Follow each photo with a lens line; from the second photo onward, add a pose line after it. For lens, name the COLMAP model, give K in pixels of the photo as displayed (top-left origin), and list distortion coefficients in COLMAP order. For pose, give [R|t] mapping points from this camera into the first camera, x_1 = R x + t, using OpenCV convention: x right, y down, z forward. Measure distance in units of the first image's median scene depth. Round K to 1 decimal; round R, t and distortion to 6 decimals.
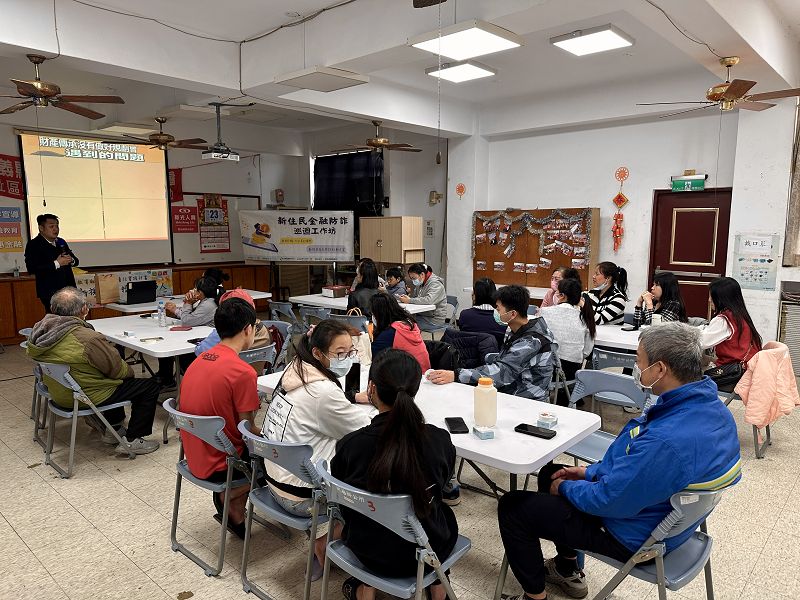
lens RADIAL K [[560.7, 0, 400.0], [0, 560.7, 300.0], [0, 0, 1]] dist [0.084111, -0.111423]
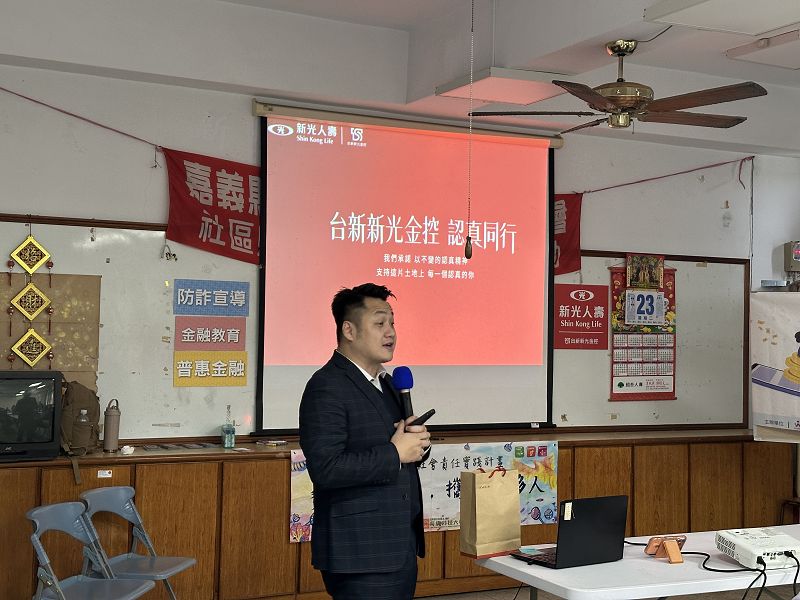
lens RADIAL K [[1119.8, 0, 400.0], [0, 1119.8, 300.0], [0, 0, 1]] dist [0.040041, 0.068413]
pose [[0.931619, 0.009794, -0.363304, -0.246060], [-0.068415, 0.986491, -0.148842, -0.031072], [0.356938, 0.163520, 0.919704, 0.258976]]
